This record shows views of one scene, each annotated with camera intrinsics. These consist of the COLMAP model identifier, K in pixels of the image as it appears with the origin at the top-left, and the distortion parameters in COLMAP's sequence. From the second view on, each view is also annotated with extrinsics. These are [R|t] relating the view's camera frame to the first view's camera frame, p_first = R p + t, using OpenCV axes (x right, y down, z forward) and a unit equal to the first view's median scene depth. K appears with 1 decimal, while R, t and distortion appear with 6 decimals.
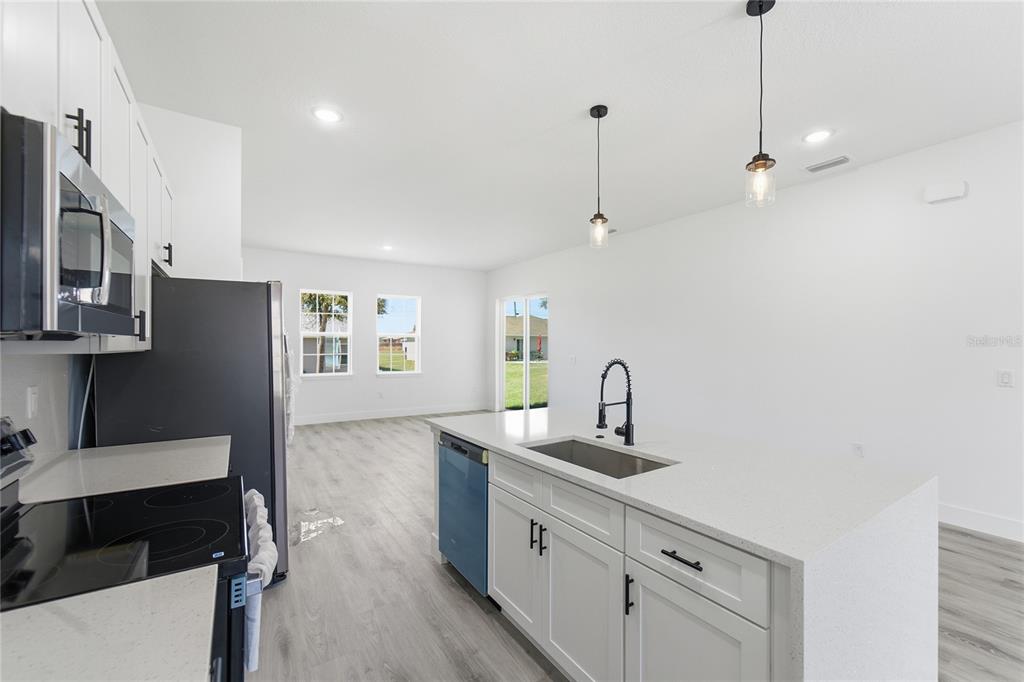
lens RADIAL K [[429.2, 0, 512.0], [0, 429.2, 341.0], [0, 0, 1]] dist [-0.035390, 0.000042]
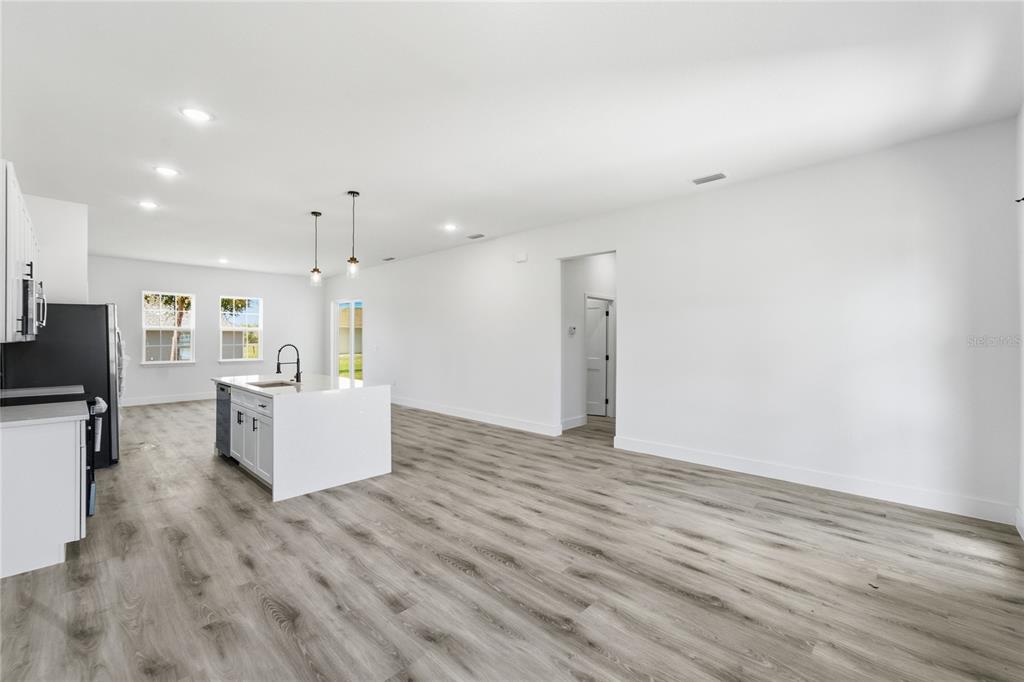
lens RADIAL K [[422.5, 0, 509.7], [0, 422.5, 336.3], [0, 0, 1]] dist [0.000366, 0.000111]
pose [[0.973259, 0.005052, 0.229655, 0.618896], [-0.006253, 0.999970, 0.004499, -0.011338], [-0.229626, -0.005815, 0.973262, -1.041039]]
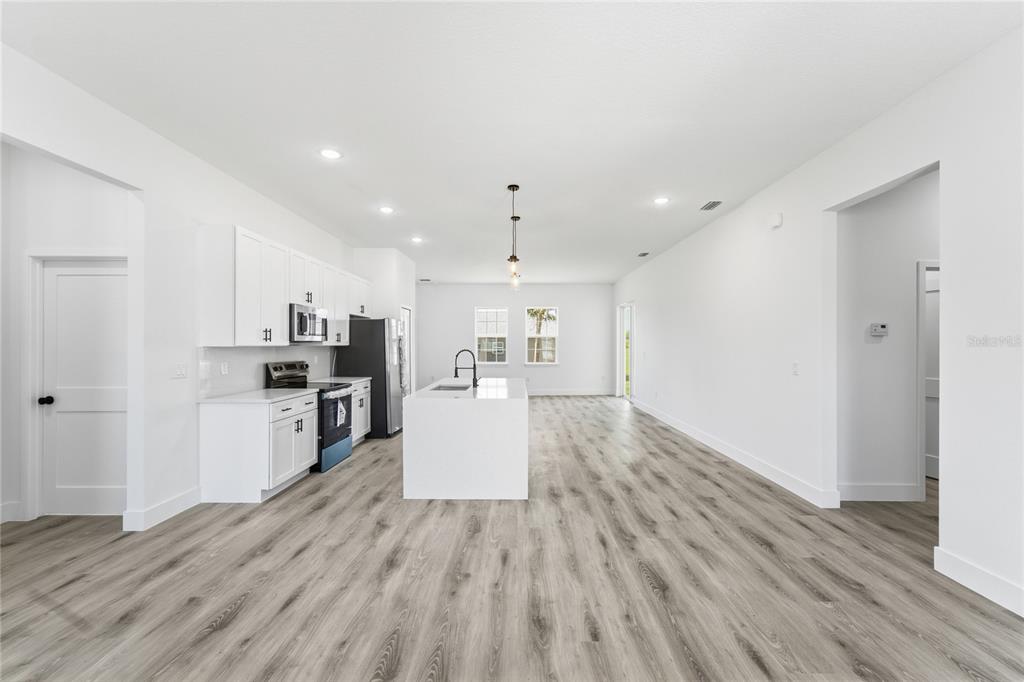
lens RADIAL K [[412.1, 0, 515.2], [0, 412.1, 348.1], [0, 0, 1]] dist [-0.001473, 0.000282]
pose [[0.838313, 0.009357, -0.545109, 1.225525], [0.002975, 0.999759, 0.021737, -0.010439], [0.545181, -0.019844, 0.838083, -0.550994]]
